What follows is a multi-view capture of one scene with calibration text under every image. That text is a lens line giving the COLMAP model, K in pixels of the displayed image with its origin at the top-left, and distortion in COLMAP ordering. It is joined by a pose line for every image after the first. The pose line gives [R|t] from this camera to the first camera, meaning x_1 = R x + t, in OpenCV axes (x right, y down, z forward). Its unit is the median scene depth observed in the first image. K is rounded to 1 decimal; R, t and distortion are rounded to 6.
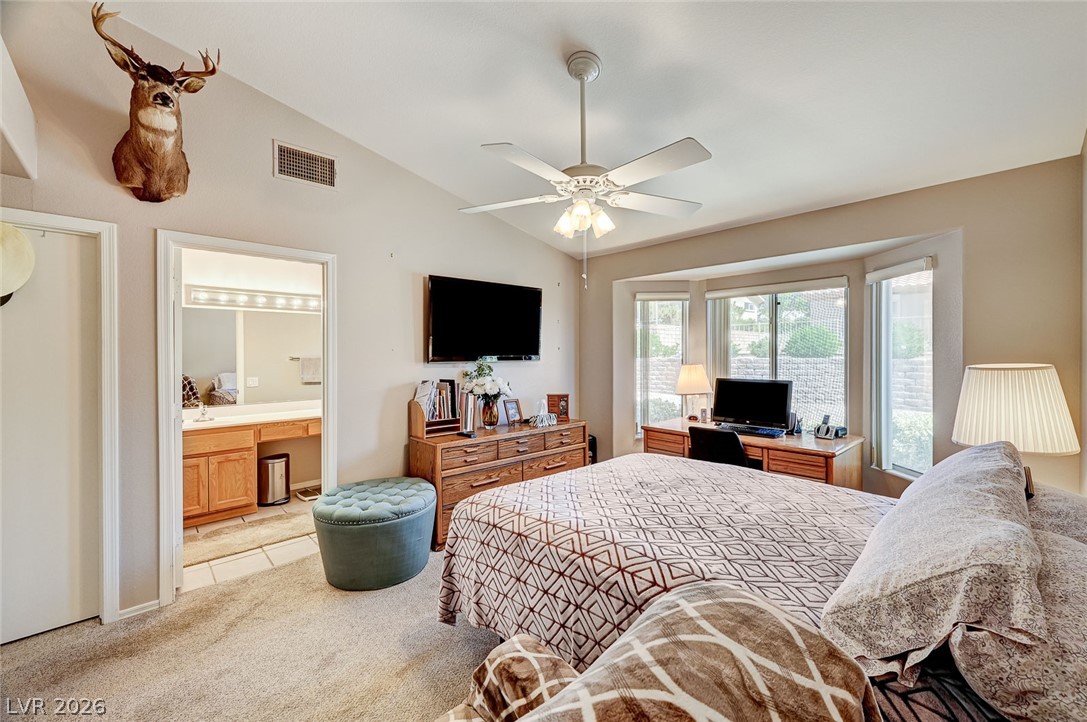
lens RADIAL K [[430.1, 0, 543.8], [0, 430.1, 357.3], [0, 0, 1]] dist [-0.001021, -0.000060]
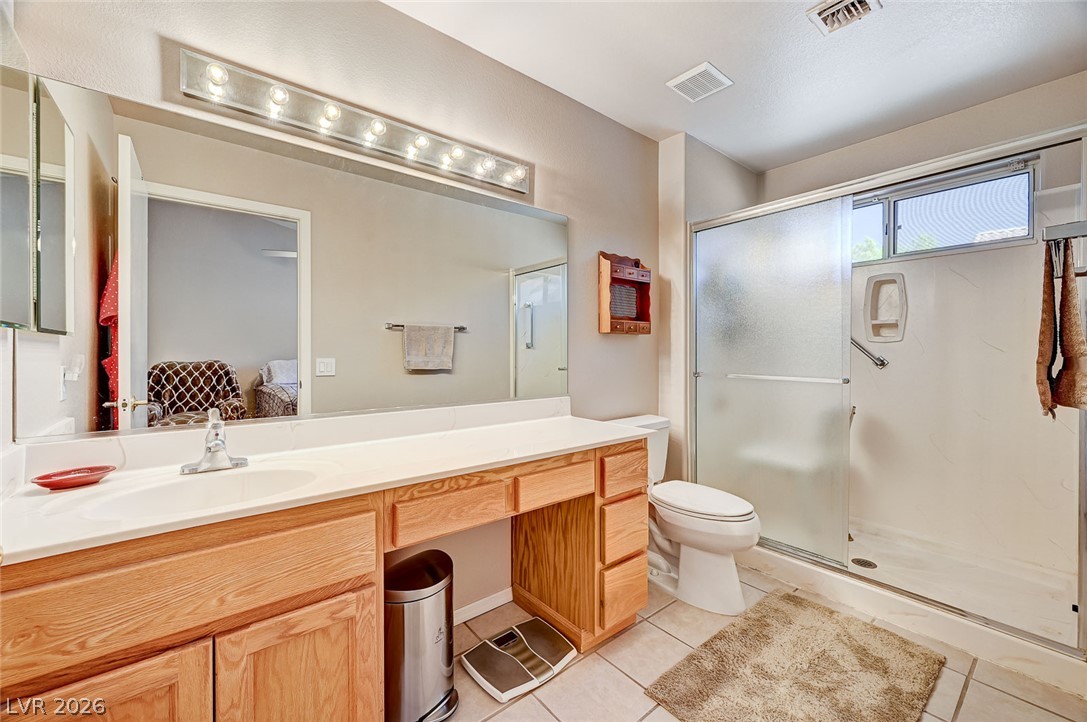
lens RADIAL K [[430.1, 0, 543.8], [0, 430.1, 357.3], [0, 0, 1]] dist [-0.001021, -0.000060]
pose [[0.996718, 0.000586, -0.080953, -0.275631], [-0.000543, 1.000000, 0.000558, 0.034098], [0.080953, -0.000512, 0.996718, 0.369767]]
